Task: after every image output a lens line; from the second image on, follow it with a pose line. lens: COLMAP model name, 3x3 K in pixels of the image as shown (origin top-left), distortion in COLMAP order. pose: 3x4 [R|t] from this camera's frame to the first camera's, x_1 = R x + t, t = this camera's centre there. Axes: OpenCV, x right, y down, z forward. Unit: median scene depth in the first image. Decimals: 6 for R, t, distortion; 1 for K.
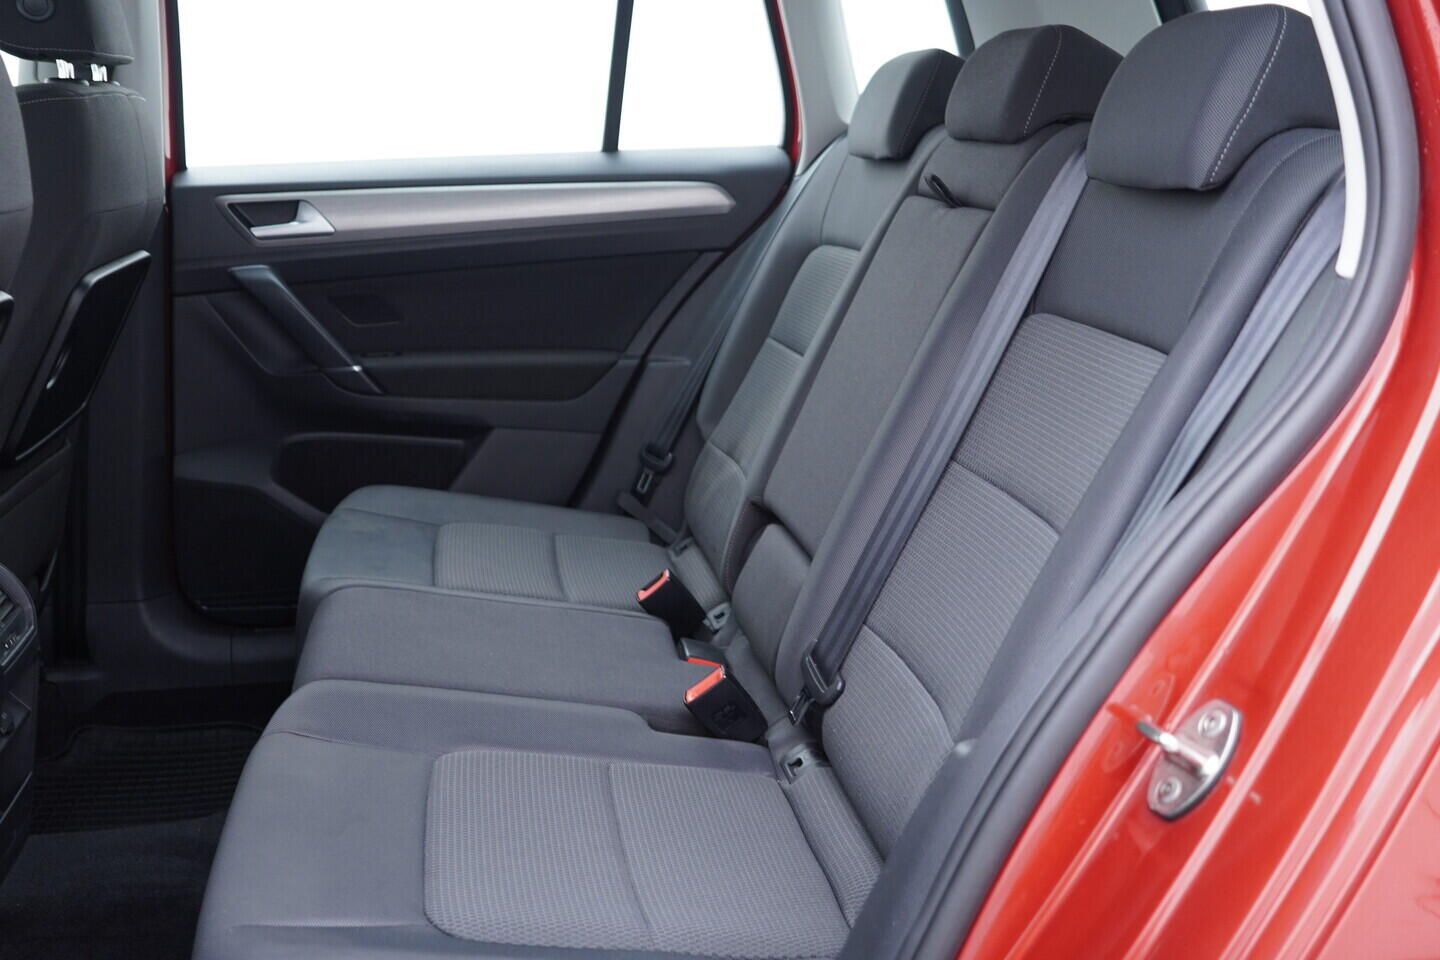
lens RADIAL K [[1475.5, 0, 720.3], [0, 1475.5, 480.6], [0, 0, 1]] dist [0.008096, 0.000000]
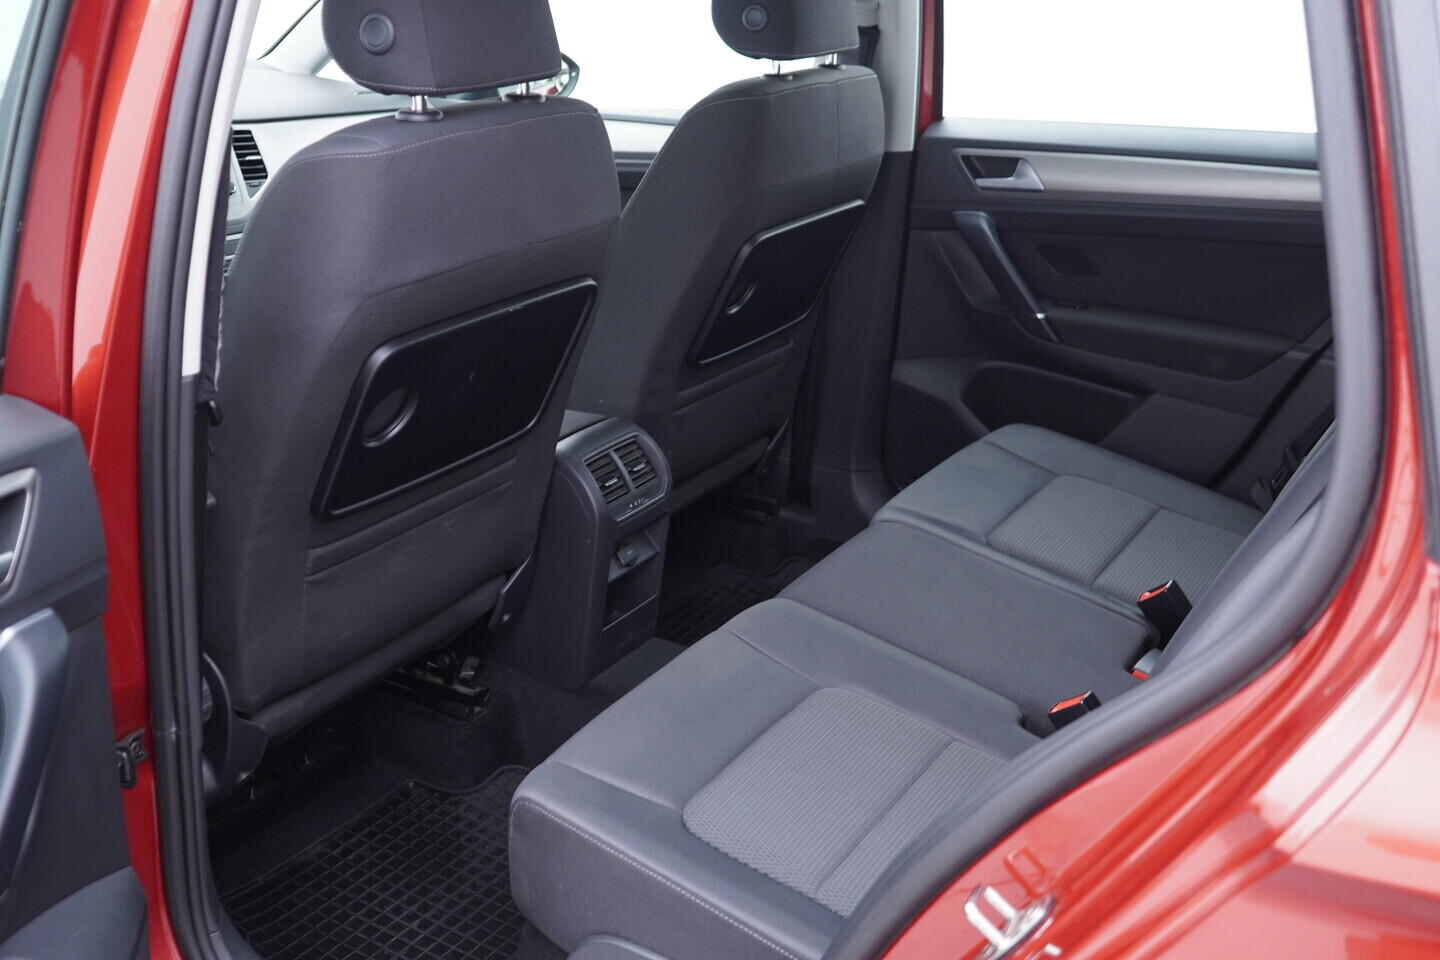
lens RADIAL K [[1475.5, 0, 721.9], [0, 1475.5, 480.4], [0, 0, 1]] dist [0.008096, 0.000000]
pose [[0.747179, 0.244875, -0.617867, 0.289662], [-0.164594, 0.968868, 0.184943, -0.122300], [0.643920, -0.036488, 0.764223, -0.000696]]
